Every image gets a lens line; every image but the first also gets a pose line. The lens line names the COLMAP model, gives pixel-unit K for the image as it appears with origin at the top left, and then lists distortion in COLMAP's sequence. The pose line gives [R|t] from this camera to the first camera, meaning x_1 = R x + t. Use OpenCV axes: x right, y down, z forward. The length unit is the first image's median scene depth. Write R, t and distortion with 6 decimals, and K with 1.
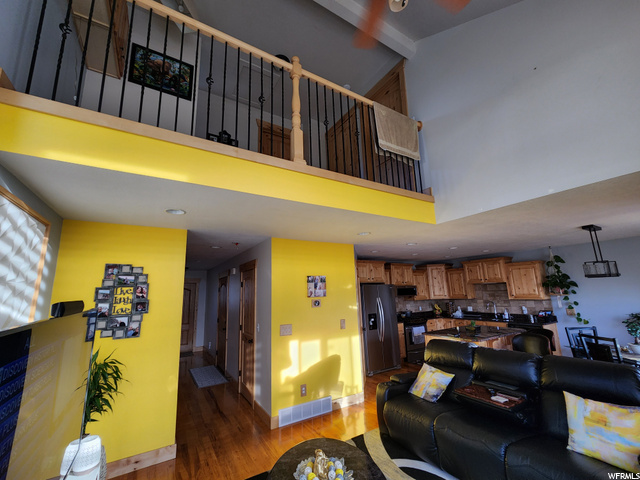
lens RADIAL K [[264.4, 0, 320.0], [0, 264.4, 240.0], [0, 0, 1]] dist [-0.001187, 0.000167]
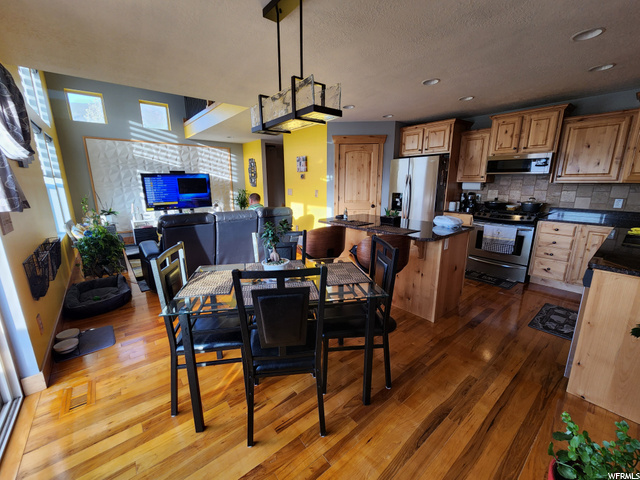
lens RADIAL K [[264.4, 0, 320.0], [0, 264.4, 240.0], [0, 0, 1]] dist [-0.001187, 0.000167]
pose [[0.183445, 0.254900, -0.949407, 1.371341], [0.184252, 0.939765, 0.287912, 0.165527], [0.965608, -0.227746, 0.125430, 0.822992]]
